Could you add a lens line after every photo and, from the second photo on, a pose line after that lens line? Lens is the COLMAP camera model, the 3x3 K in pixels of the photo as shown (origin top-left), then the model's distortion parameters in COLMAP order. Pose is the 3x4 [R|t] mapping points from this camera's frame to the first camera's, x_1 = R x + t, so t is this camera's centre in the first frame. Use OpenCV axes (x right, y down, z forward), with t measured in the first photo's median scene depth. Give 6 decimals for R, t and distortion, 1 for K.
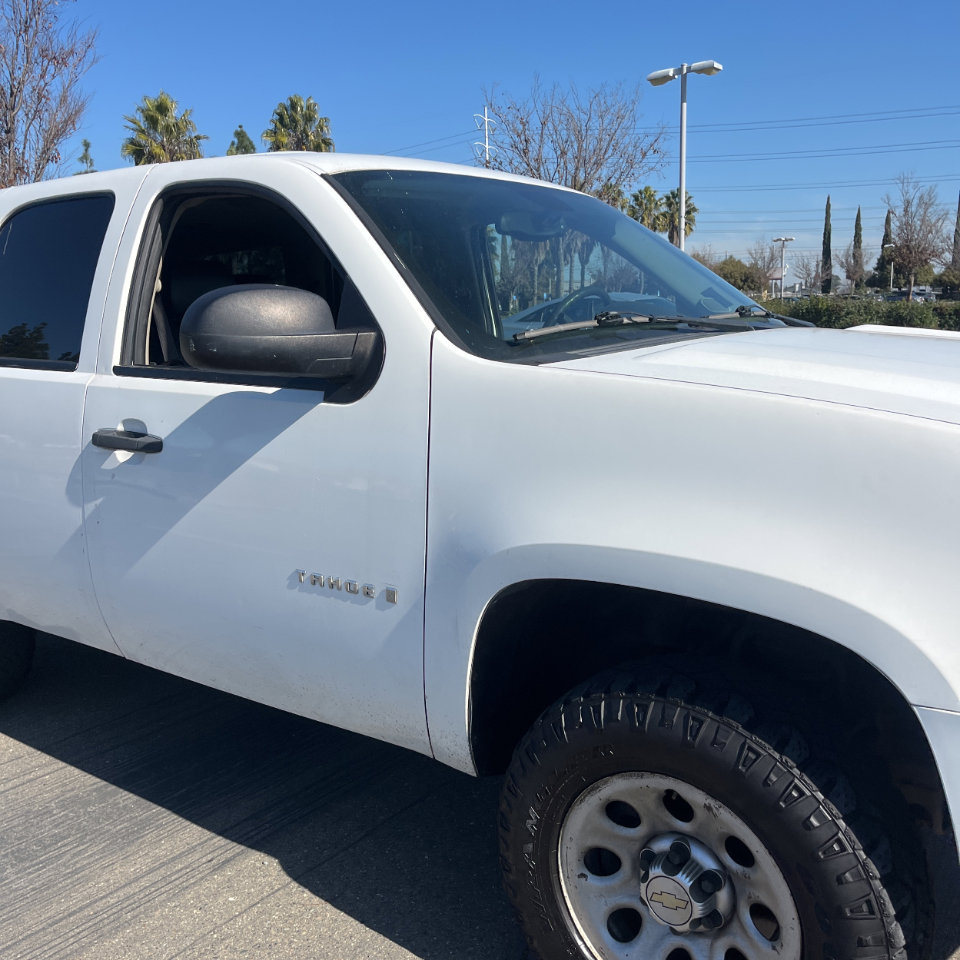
lens RADIAL K [[971.6, 0, 477.4], [0, 971.6, 481.8], [0, 0, 1]] dist [0.022662, 0.000000]
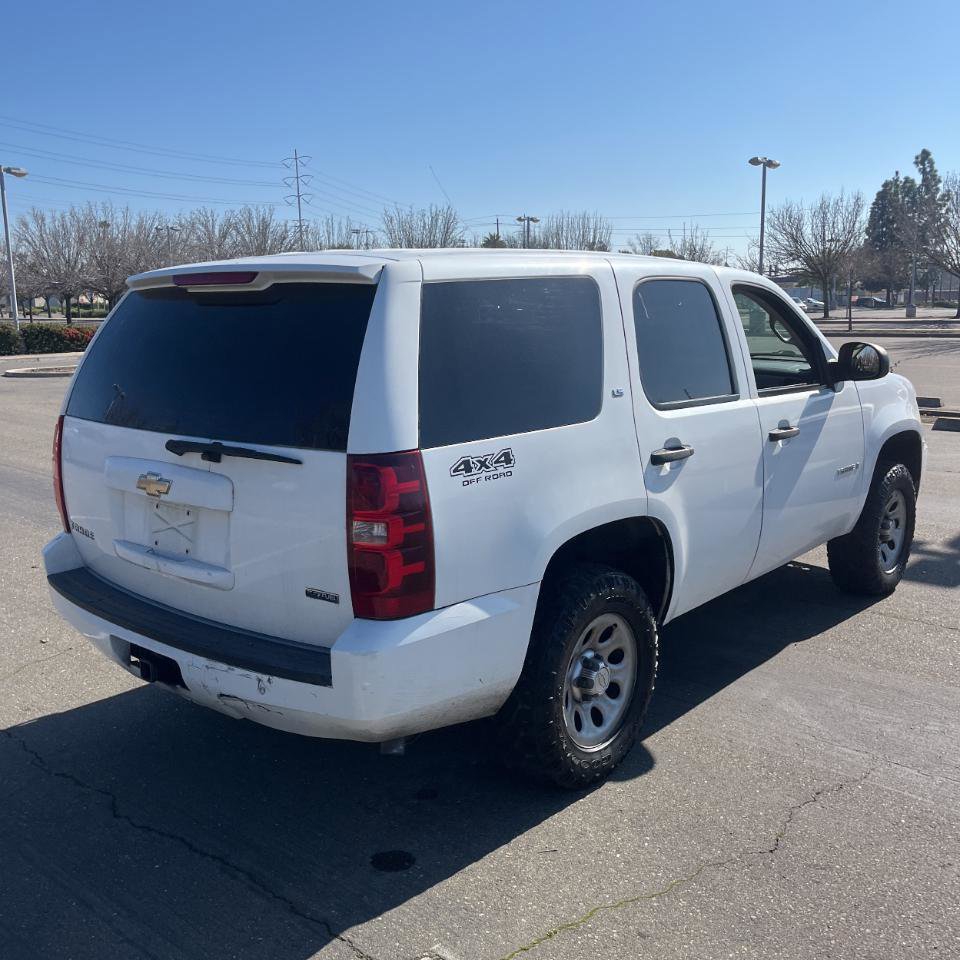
lens RADIAL K [[971.6, 0, 474.7], [0, 971.6, 458.8], [0, 0, 1]] dist [0.022662, 0.000000]
pose [[0.069084, -0.132158, 0.988818, -2.023744], [0.187423, 0.975256, 0.117251, -0.290135], [-0.979847, 0.177227, 0.092144, 1.338975]]
